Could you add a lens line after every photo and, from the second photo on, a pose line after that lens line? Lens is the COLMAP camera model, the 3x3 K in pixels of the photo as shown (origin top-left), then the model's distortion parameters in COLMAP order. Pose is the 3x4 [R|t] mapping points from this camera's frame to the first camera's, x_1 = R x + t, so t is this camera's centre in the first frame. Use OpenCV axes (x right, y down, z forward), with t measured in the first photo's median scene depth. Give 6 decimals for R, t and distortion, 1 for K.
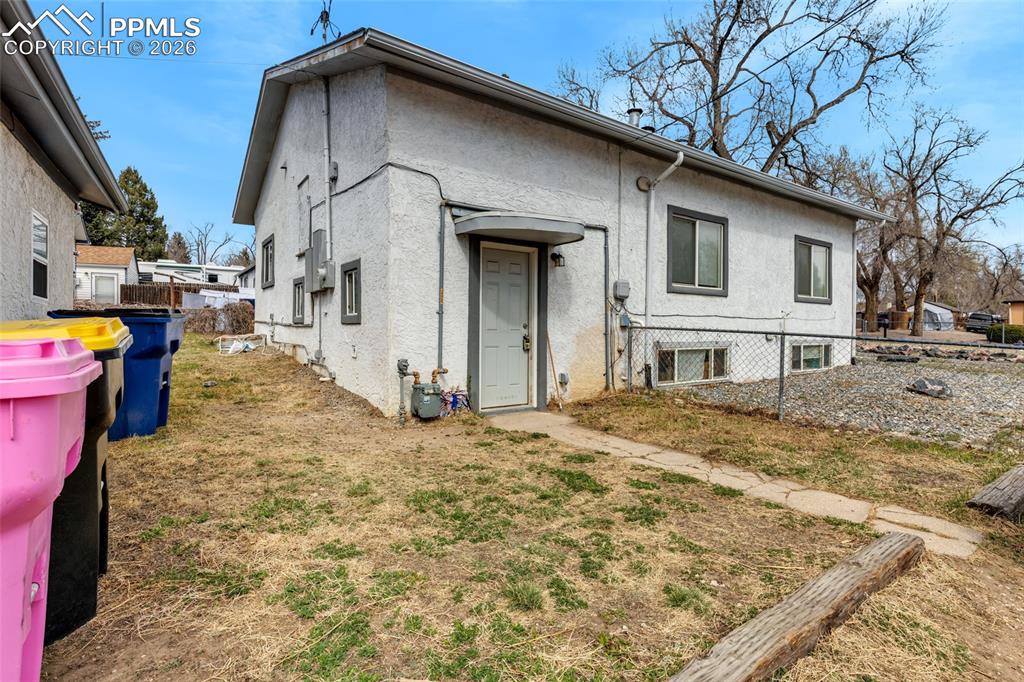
lens RADIAL K [[473.7, 0, 513.6], [0, 473.7, 333.5], [0, 0, 1]] dist [-0.003082, -0.000230]
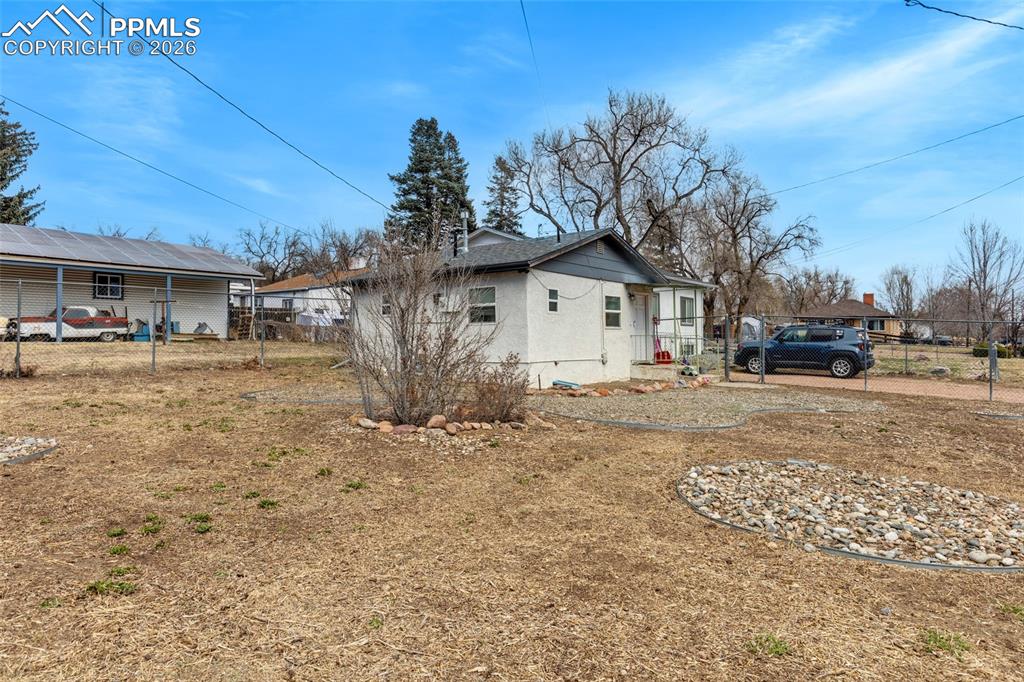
lens RADIAL K [[498.5, 0, 513.2], [0, 498.5, 336.0], [0, 0, 1]] dist [-0.000066, 0.000059]
pose [[0.962985, -0.003792, 0.269530, -0.195244], [0.008560, 0.999827, -0.016517, 0.004526], [-0.269421, 0.018212, 0.962850, -0.257348]]
